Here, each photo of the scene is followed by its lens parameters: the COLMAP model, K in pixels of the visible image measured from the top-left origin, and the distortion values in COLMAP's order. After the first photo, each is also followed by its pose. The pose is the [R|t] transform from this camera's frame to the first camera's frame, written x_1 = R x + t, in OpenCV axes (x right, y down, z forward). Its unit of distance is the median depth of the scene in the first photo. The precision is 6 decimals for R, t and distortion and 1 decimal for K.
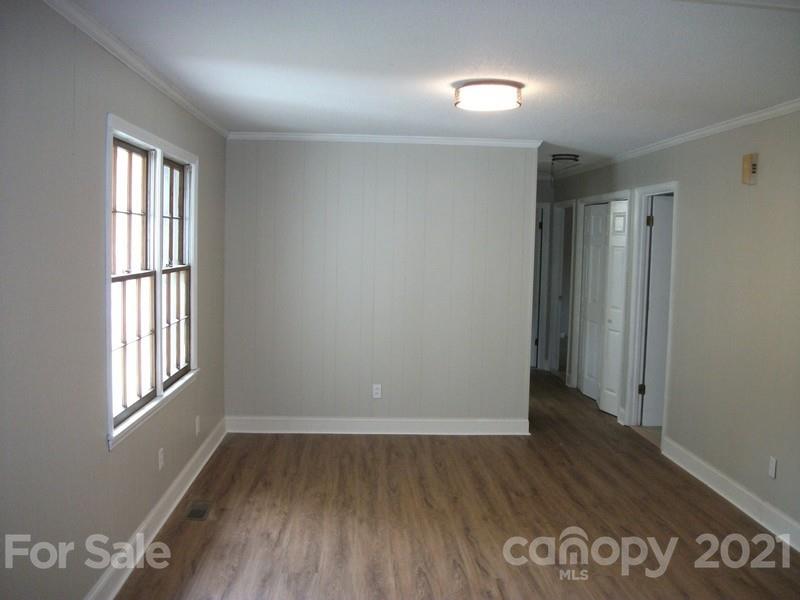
lens RADIAL K [[778.5, 0, 399.4], [0, 778.5, 299.1], [0, 0, 1]] dist [-0.112039, 0.000000]
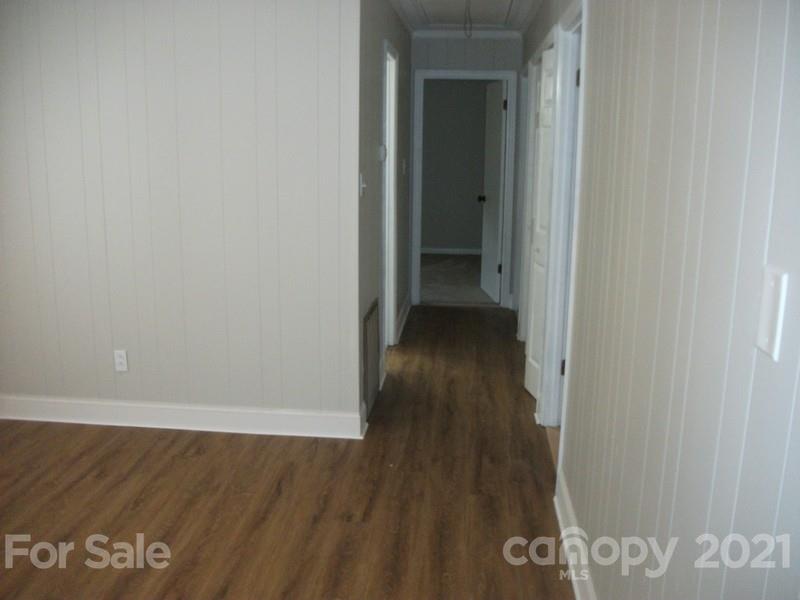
lens RADIAL K [[778.5, 0, 400.8], [0, 778.5, 302.5], [0, 0, 1]] dist [-0.112039, 0.000000]
pose [[0.988477, 0.019350, -0.150131, 0.291751], [0.000364, 0.991490, 0.130185, -0.010275], [0.151373, -0.128739, 0.980057, 0.425532]]
